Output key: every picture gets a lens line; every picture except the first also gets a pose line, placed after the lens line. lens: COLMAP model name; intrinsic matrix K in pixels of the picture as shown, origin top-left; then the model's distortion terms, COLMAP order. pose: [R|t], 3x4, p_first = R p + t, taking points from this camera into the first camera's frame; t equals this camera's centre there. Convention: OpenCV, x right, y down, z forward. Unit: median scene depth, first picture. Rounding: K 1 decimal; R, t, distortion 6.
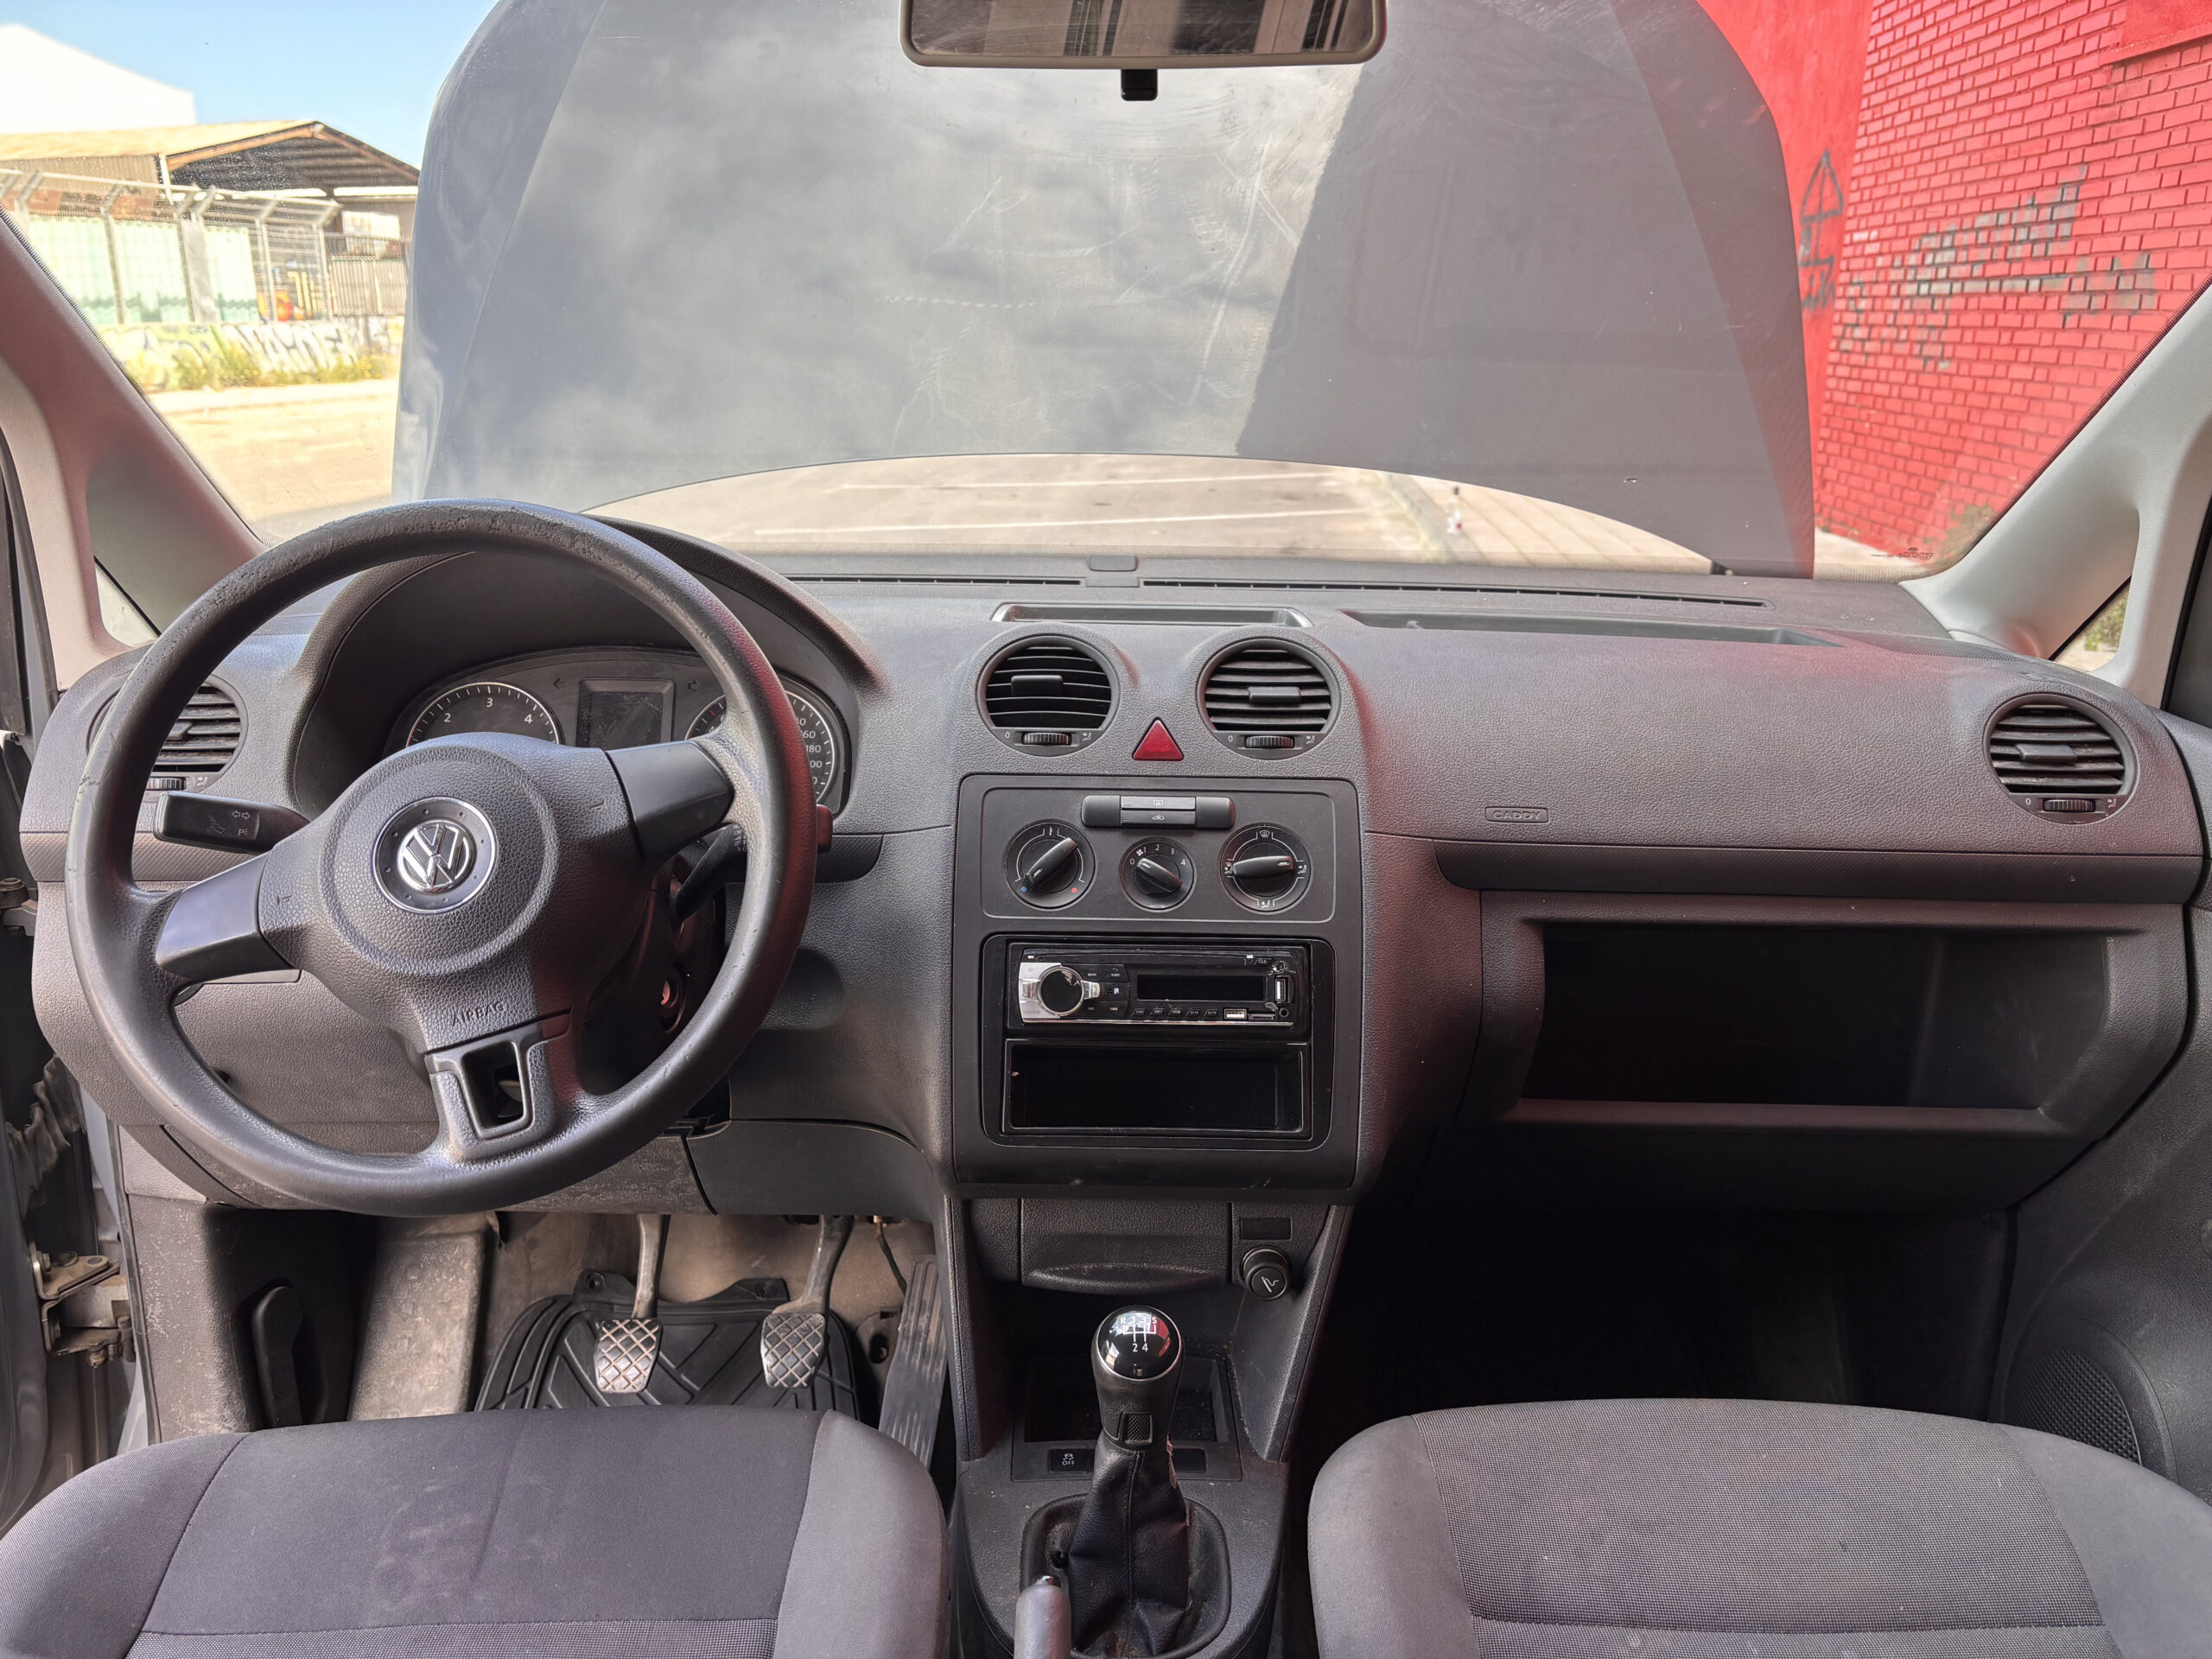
lens RADIAL K [[1654.5, 0, 1109.4], [0, 1654.5, 815.5], [0, 0, 1]] dist [0.069390, -0.077368]
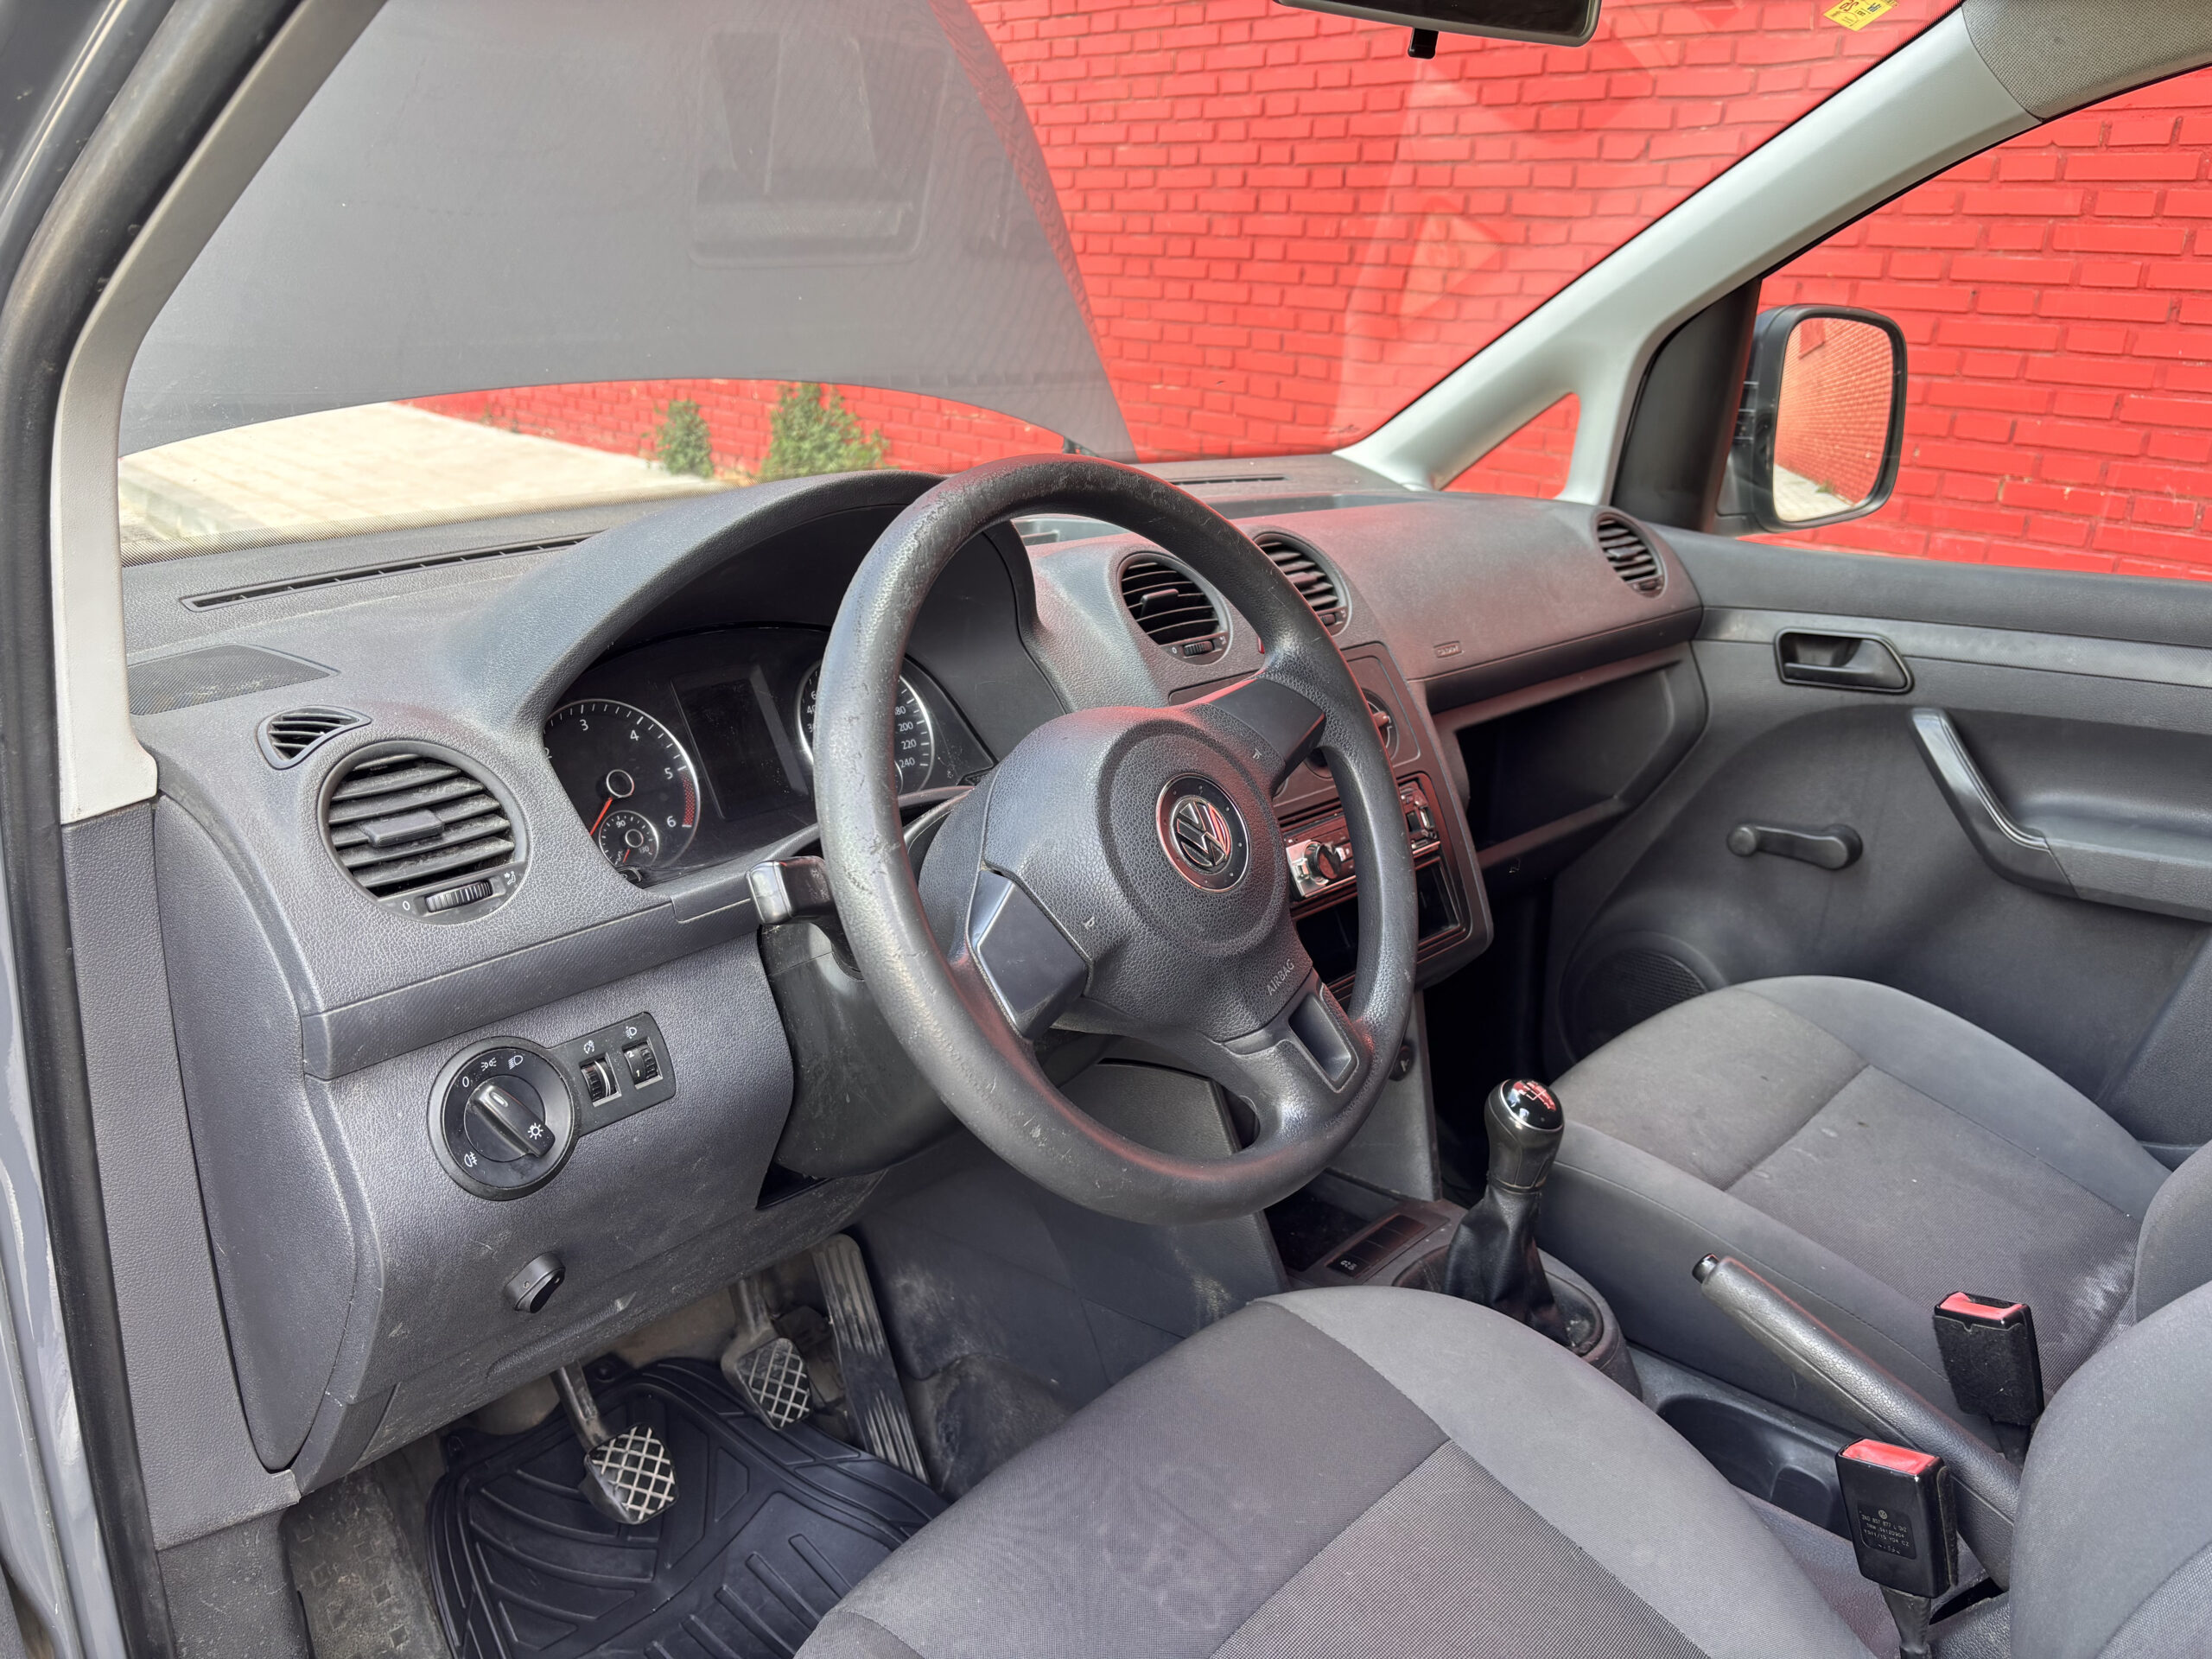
lens RADIAL K [[1654.5, 0, 1087.5], [0, 1654.5, 822.4], [0, 0, 1]] dist [0.069390, -0.077368]
pose [[0.695870, -0.226032, 0.681670, -0.819779], [0.185201, 0.973555, 0.133758, -0.090976], [-0.693877, 0.033167, 0.719329, 0.281599]]
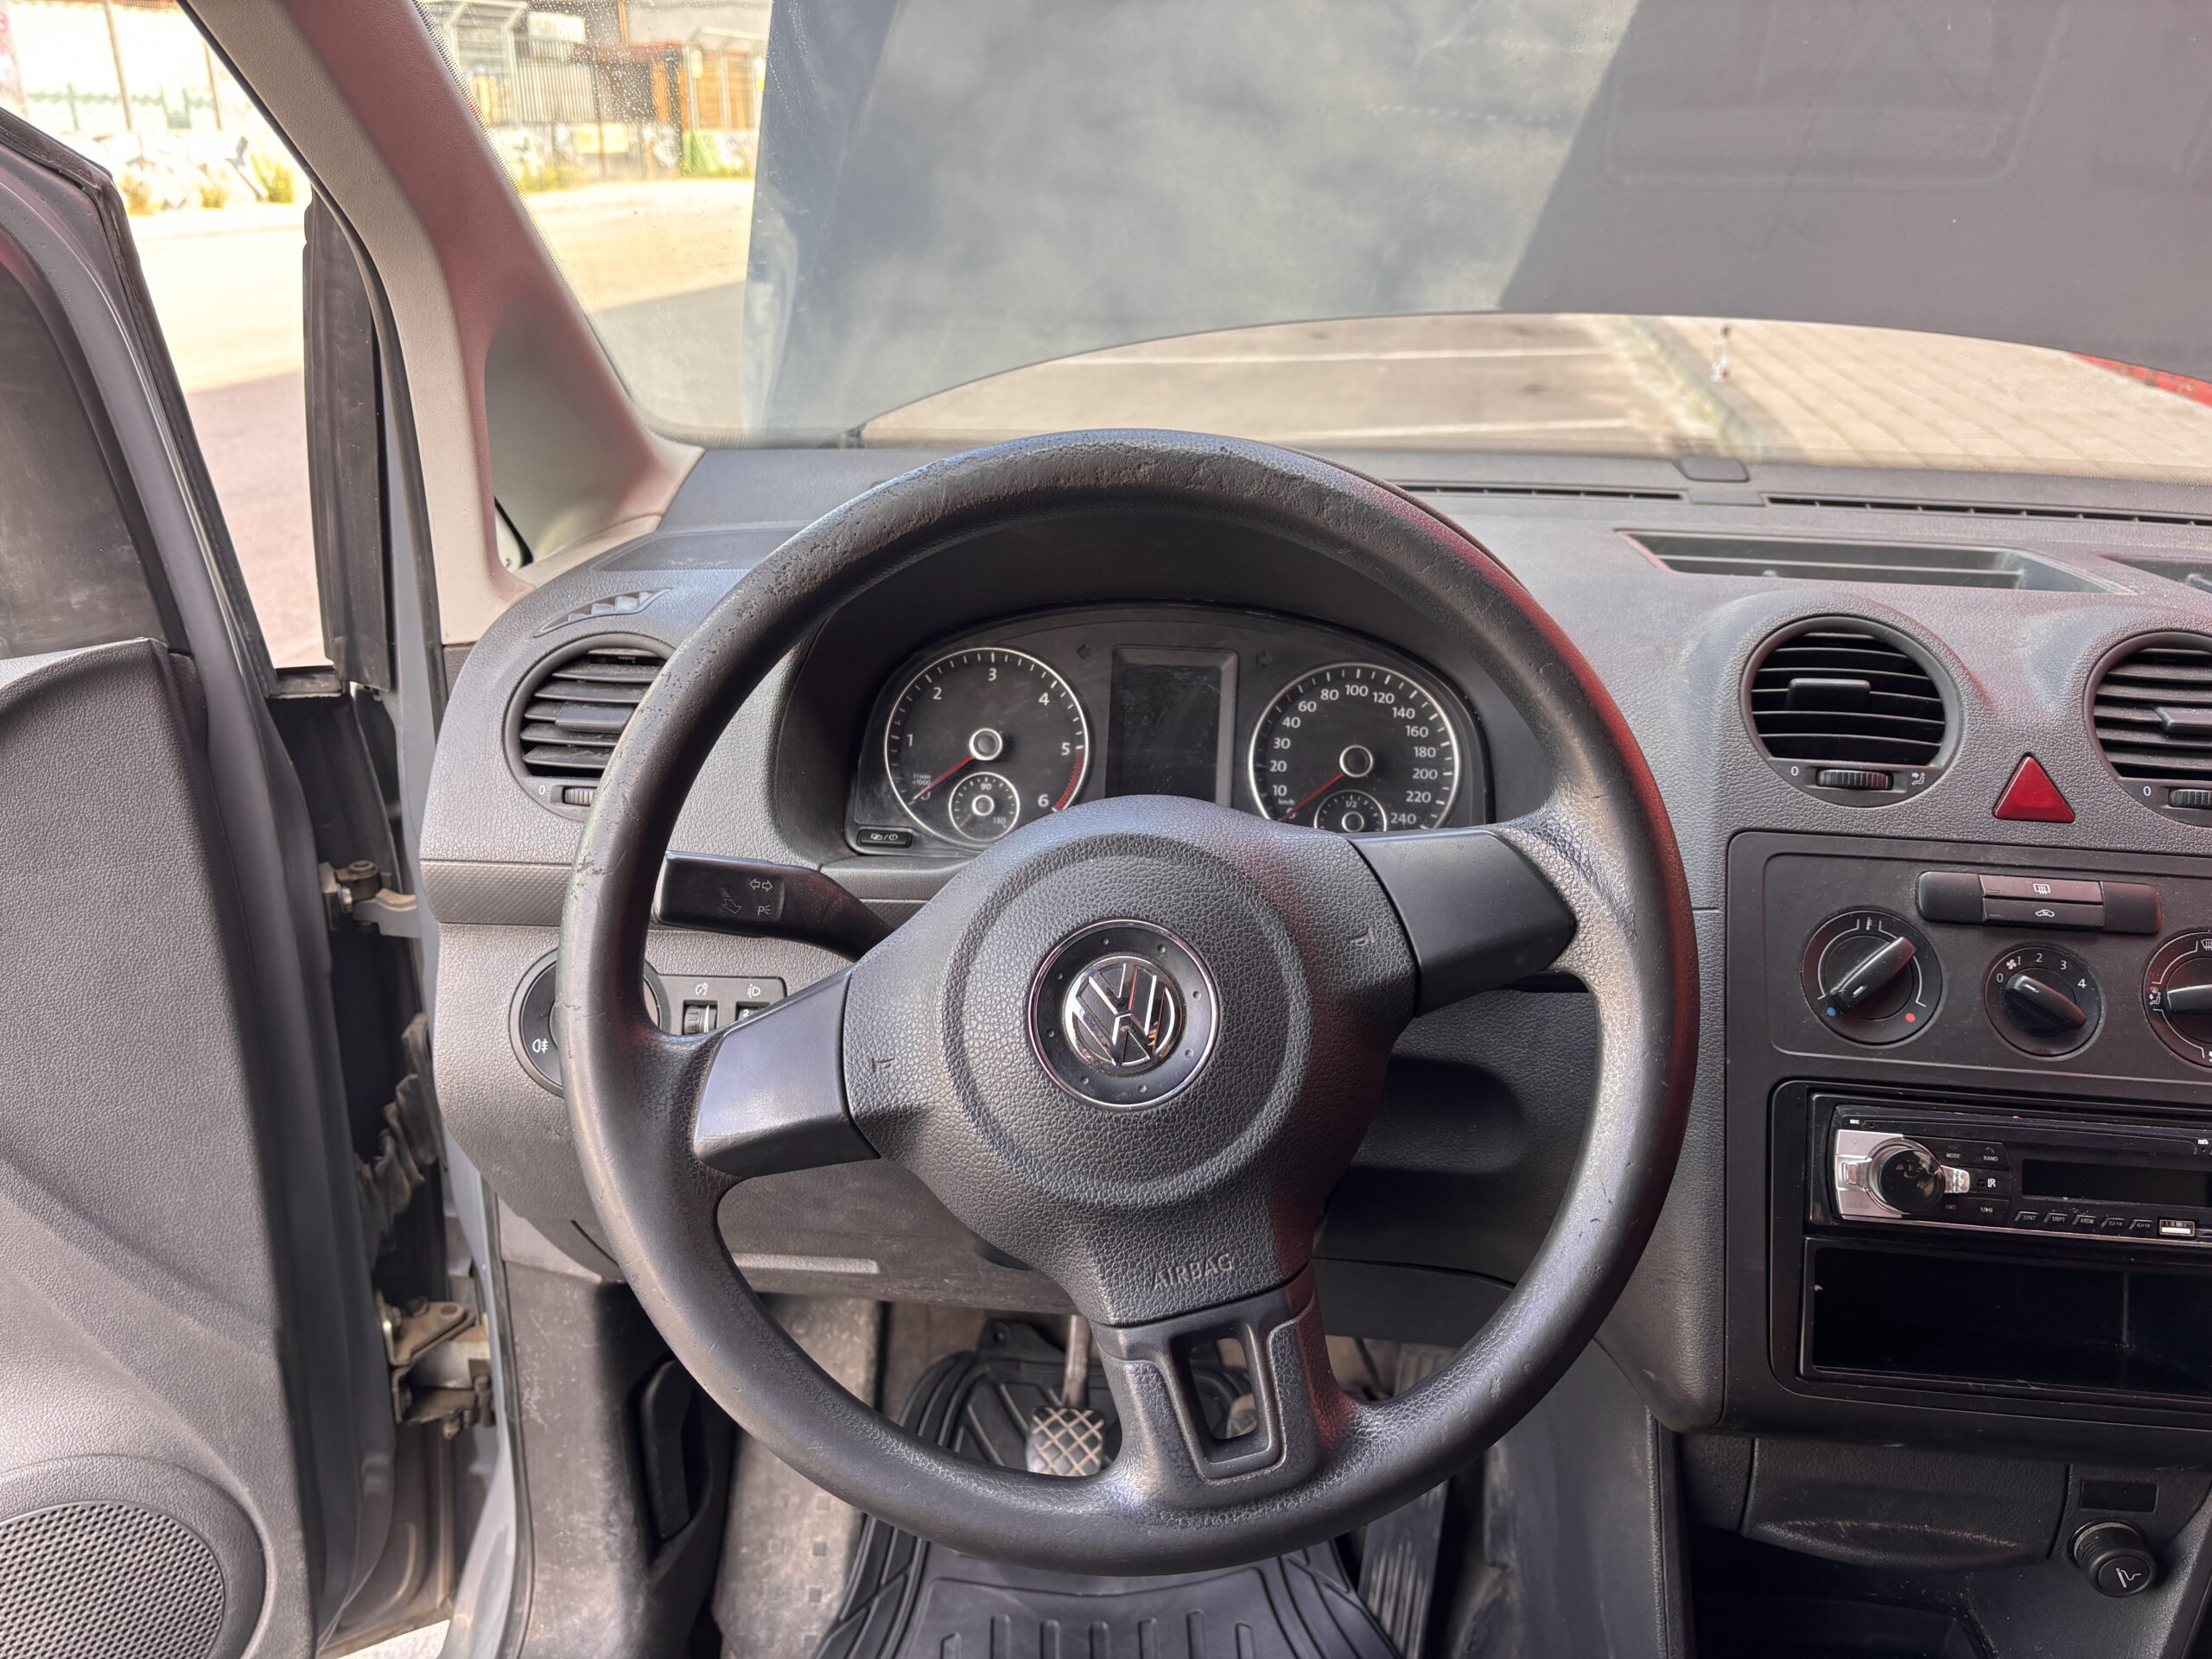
lens RADIAL K [[1654.5, 0, 1103.4], [0, 1654.5, 824.4], [0, 0, 1]] dist [0.069390, -0.077368]
pose [[0.995134, 0.045127, -0.087594, -0.274053], [-0.035899, 0.993907, 0.104216, -0.085843], [0.091763, -0.100564, 0.990690, 0.293953]]
